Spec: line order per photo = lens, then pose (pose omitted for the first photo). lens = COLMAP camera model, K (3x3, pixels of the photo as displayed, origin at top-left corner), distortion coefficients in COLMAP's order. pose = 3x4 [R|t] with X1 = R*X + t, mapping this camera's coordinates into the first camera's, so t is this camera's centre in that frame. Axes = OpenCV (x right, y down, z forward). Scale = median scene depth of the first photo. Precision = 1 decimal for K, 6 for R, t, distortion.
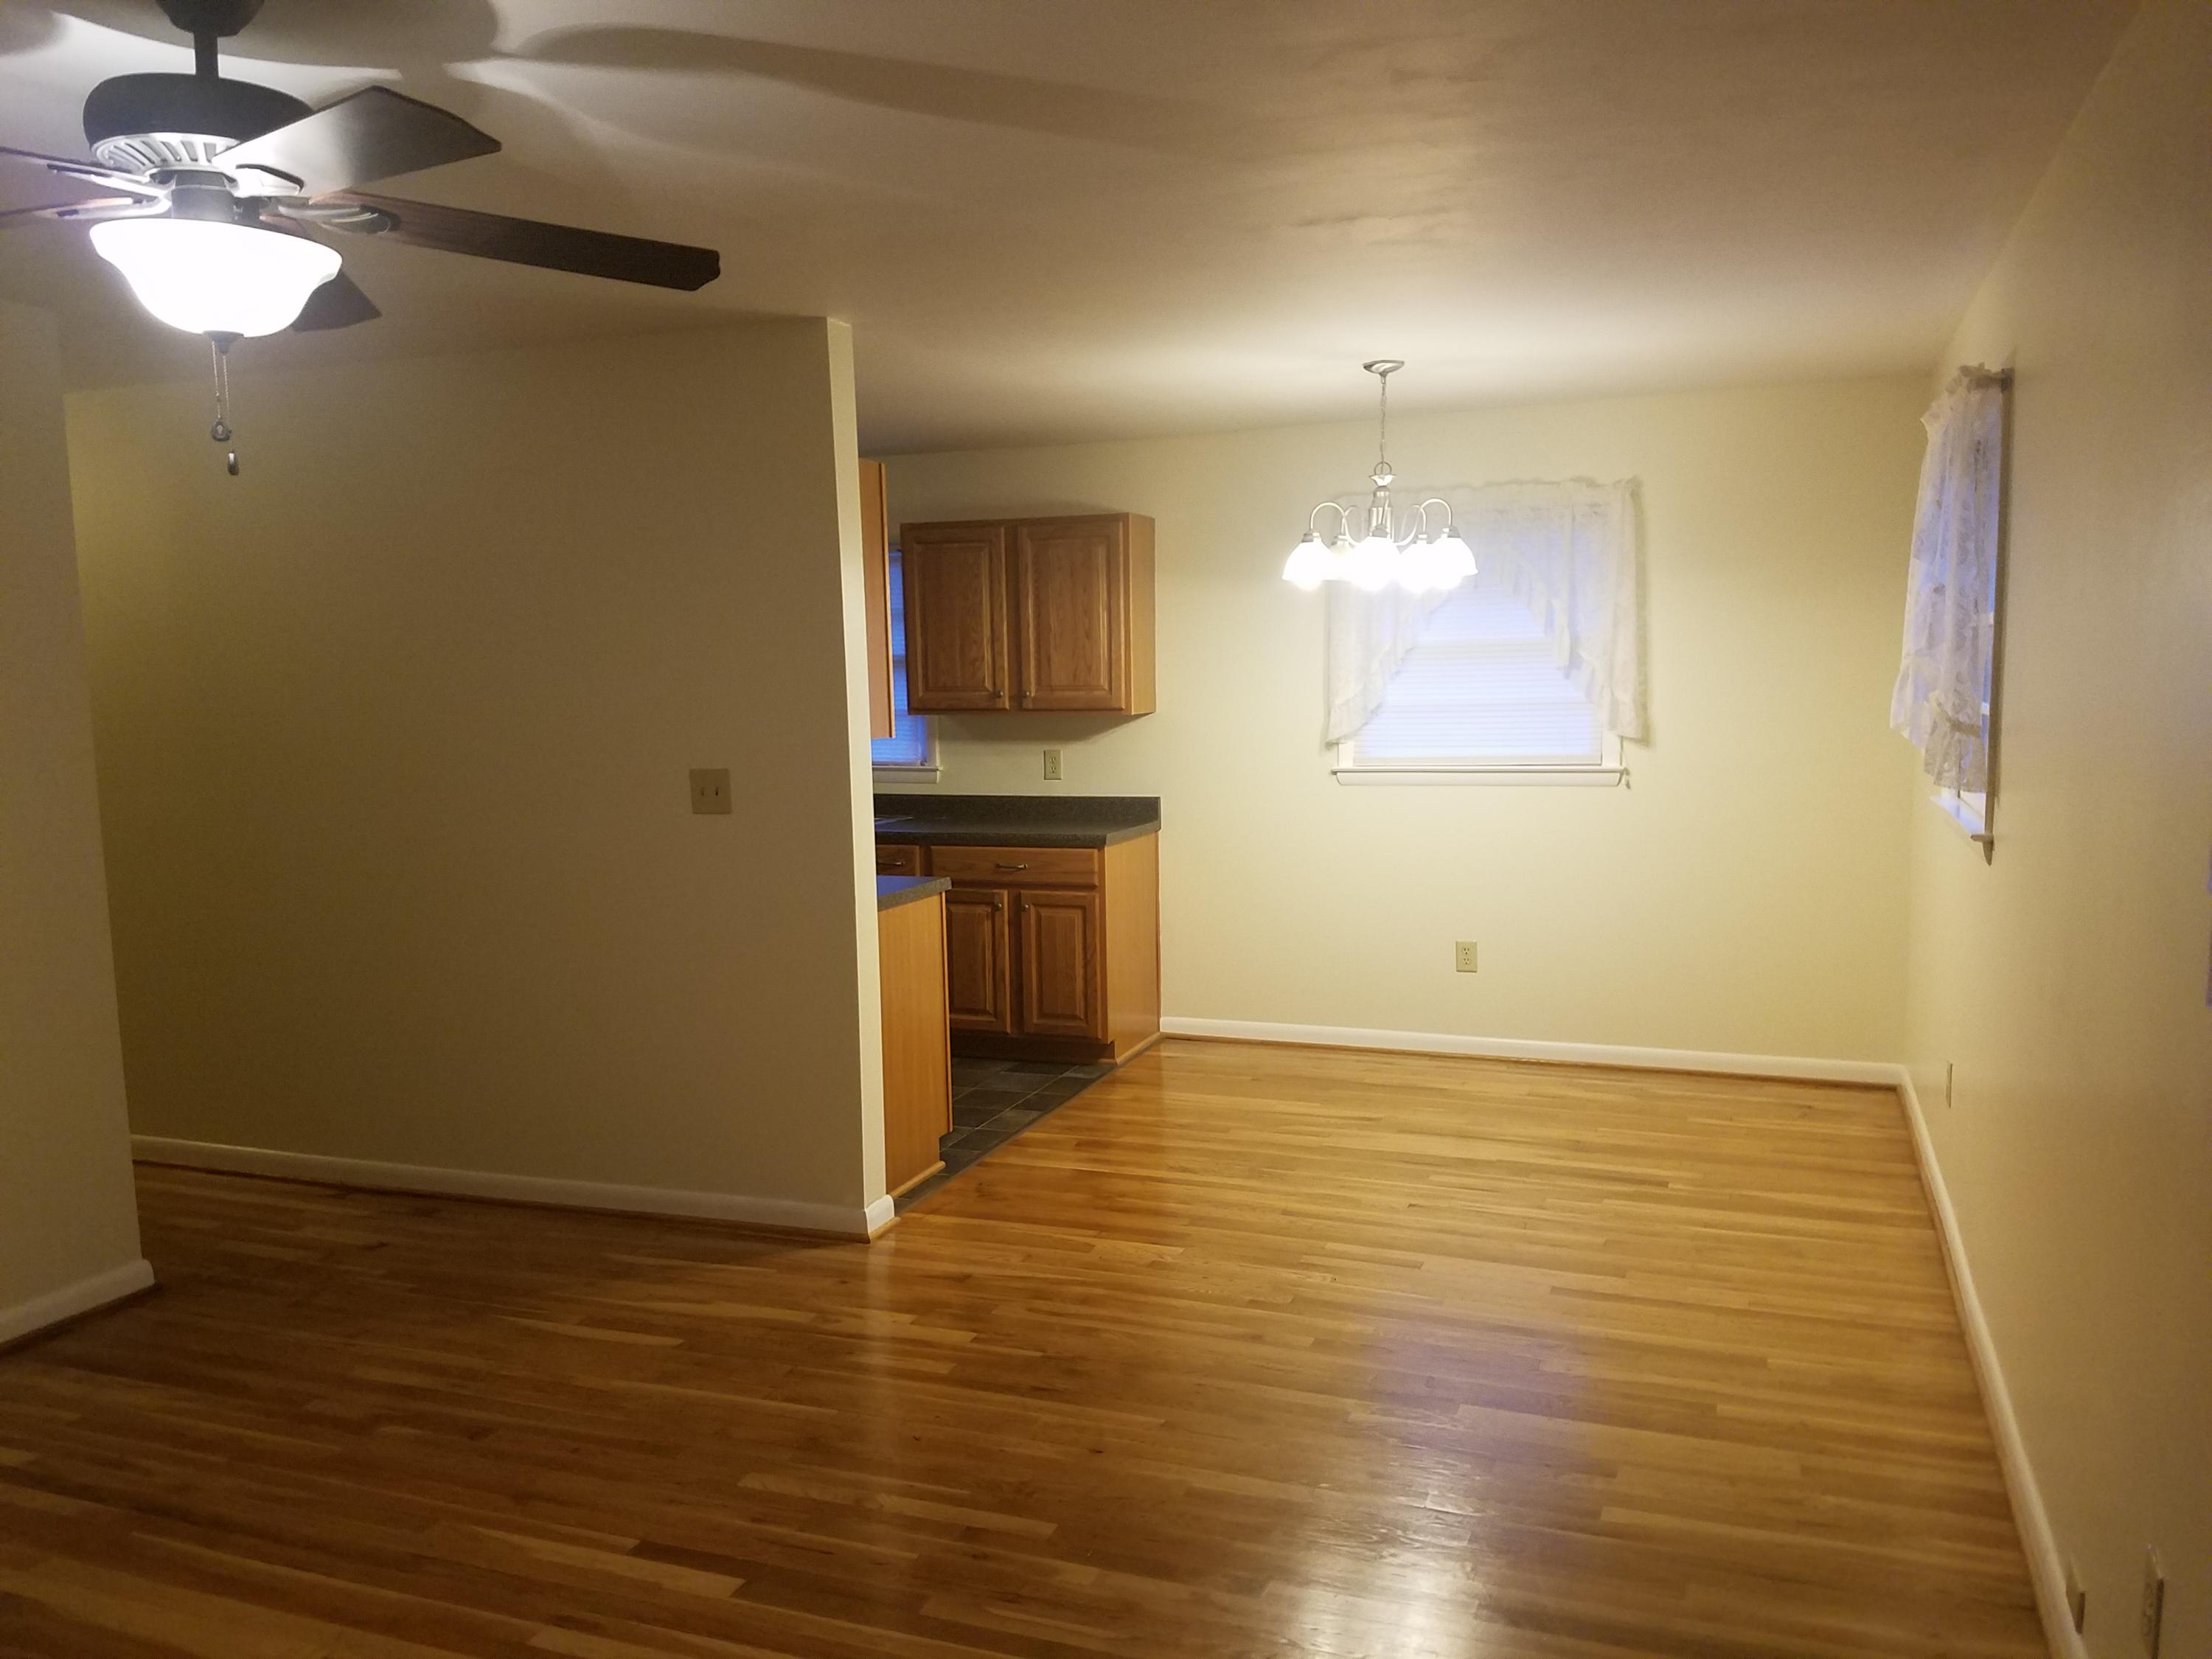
lens RADIAL K [[1749.9, 0, 1106.0], [0, 1749.9, 829.5], [0, 0, 1]] dist [0.051524, -0.008532]
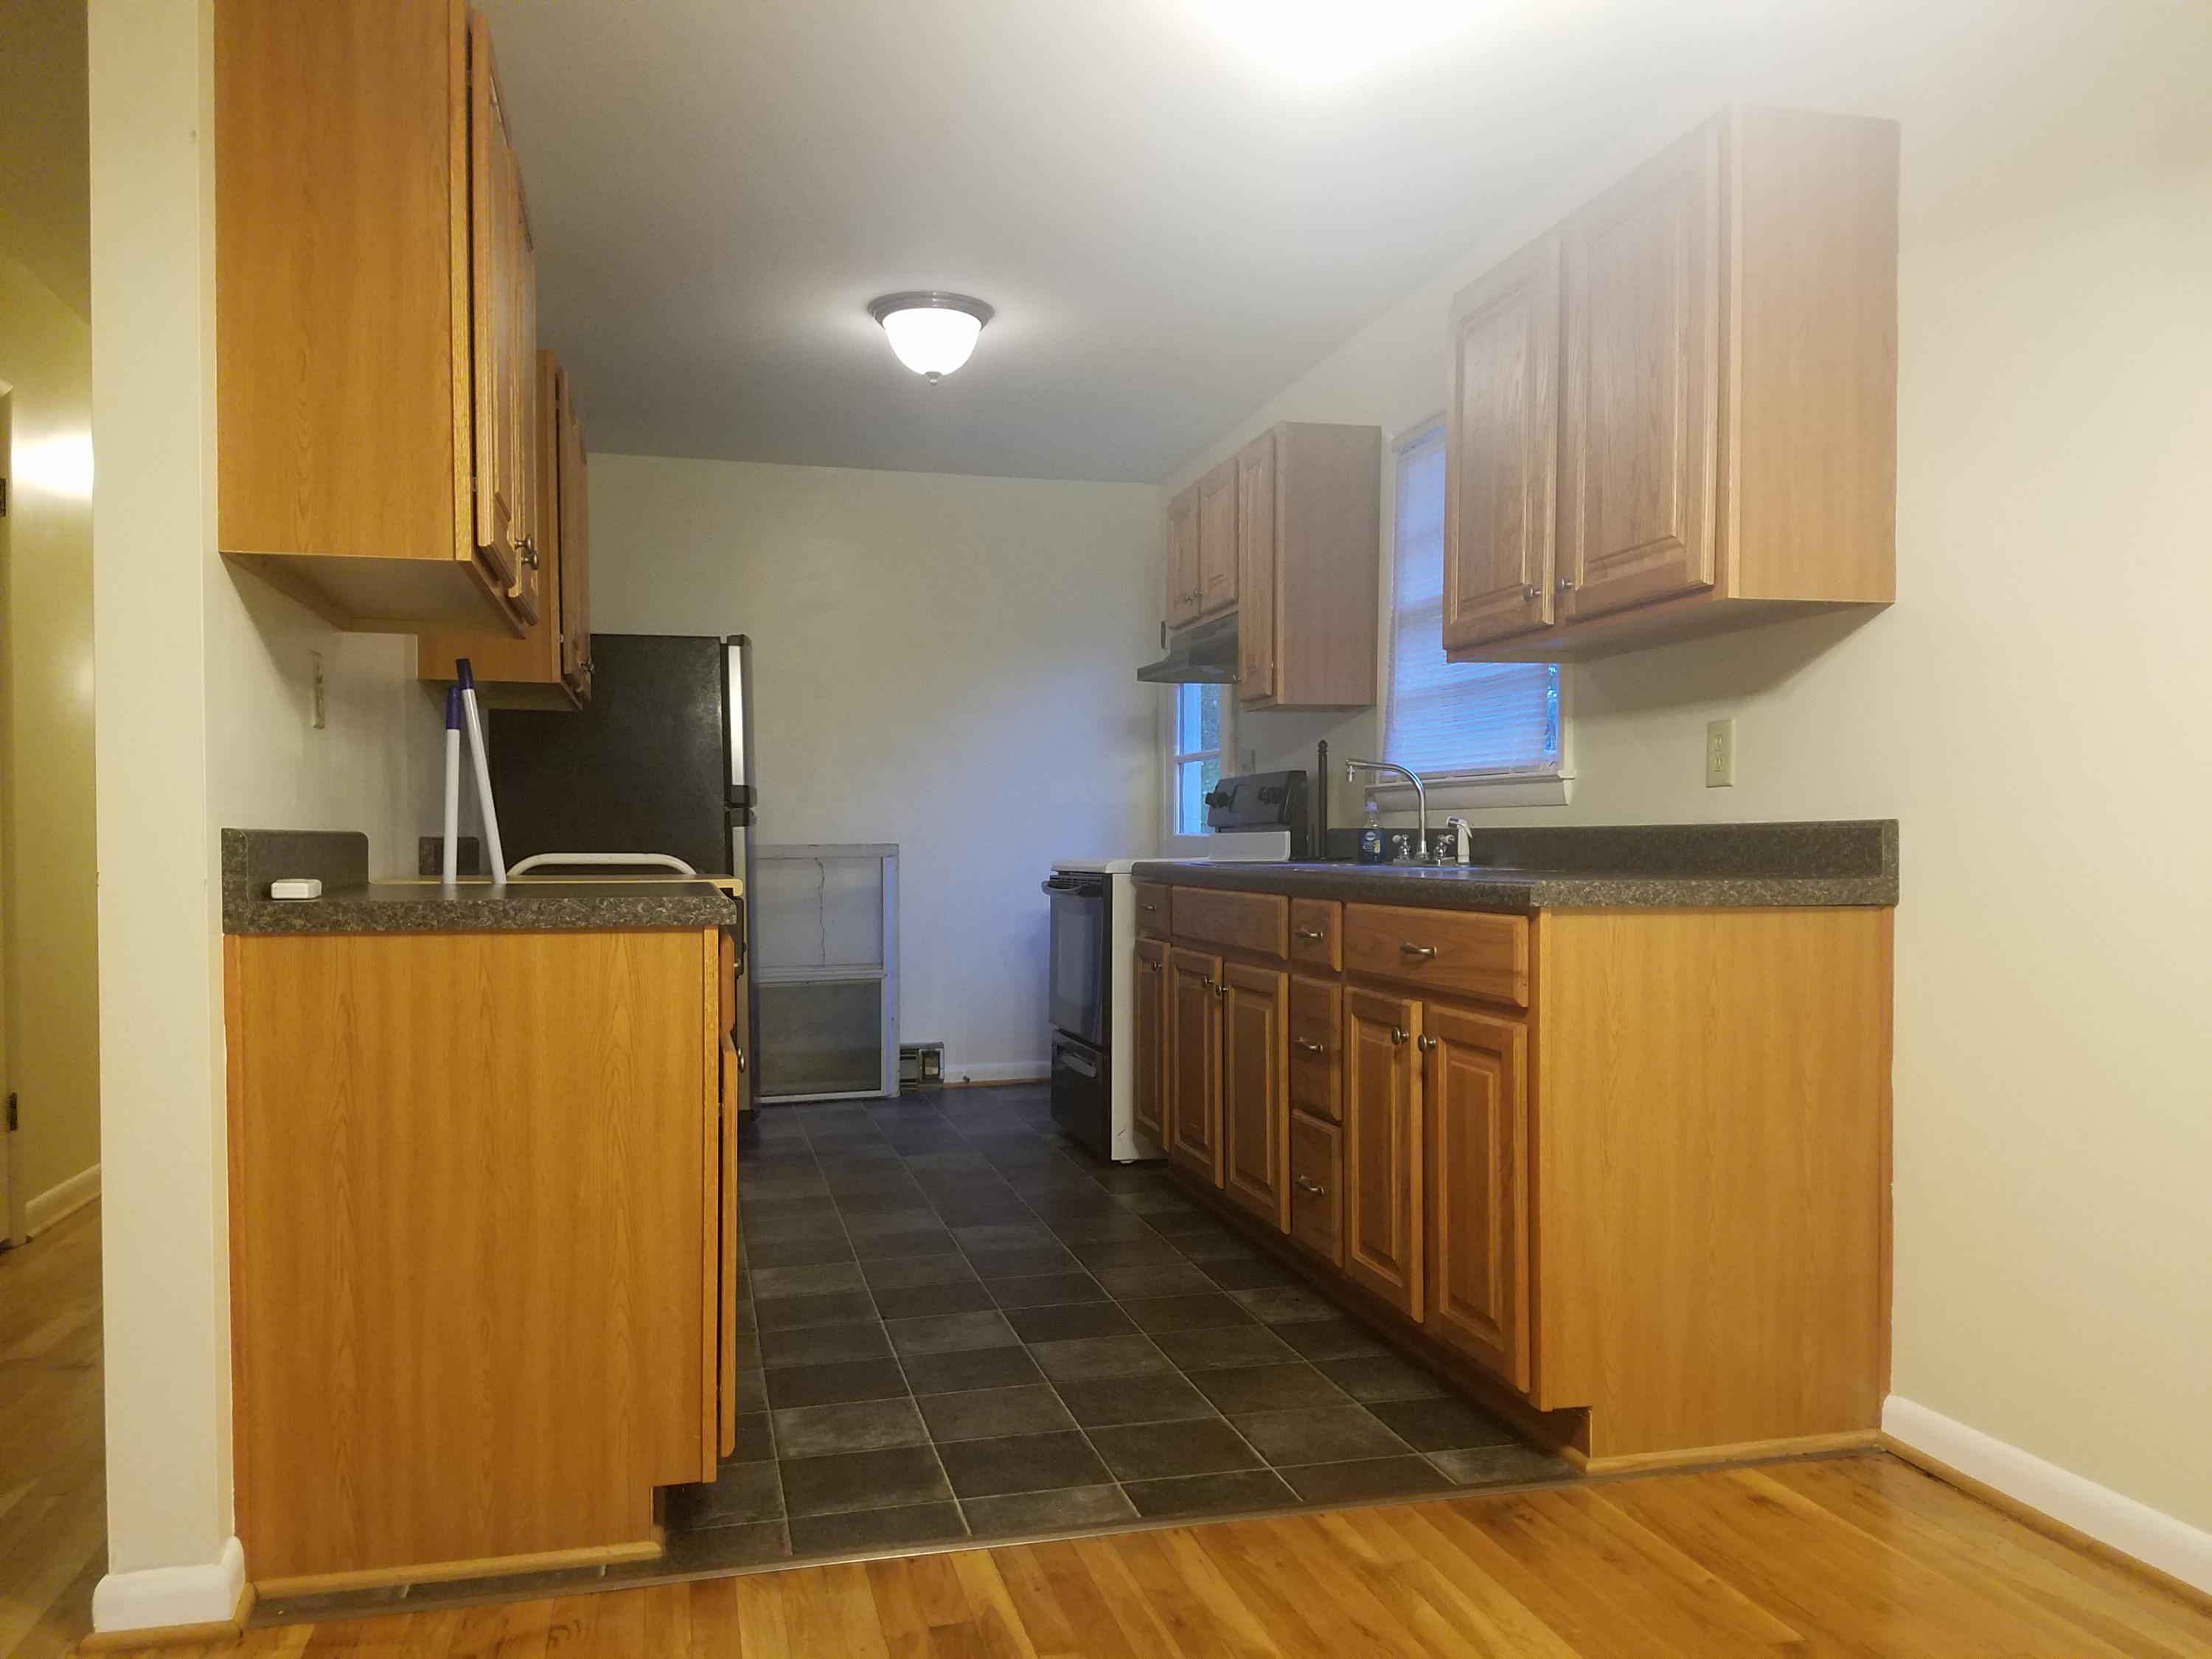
lens RADIAL K [[1749.9, 0, 1106.0], [0, 1749.9, 829.5], [0, 0, 1]] dist [0.051524, -0.008532]
pose [[0.567786, 0.011650, -0.823094, 0.276726], [-0.087828, 0.995050, -0.046502, 0.018596], [0.818478, 0.098694, 0.565998, 0.685925]]
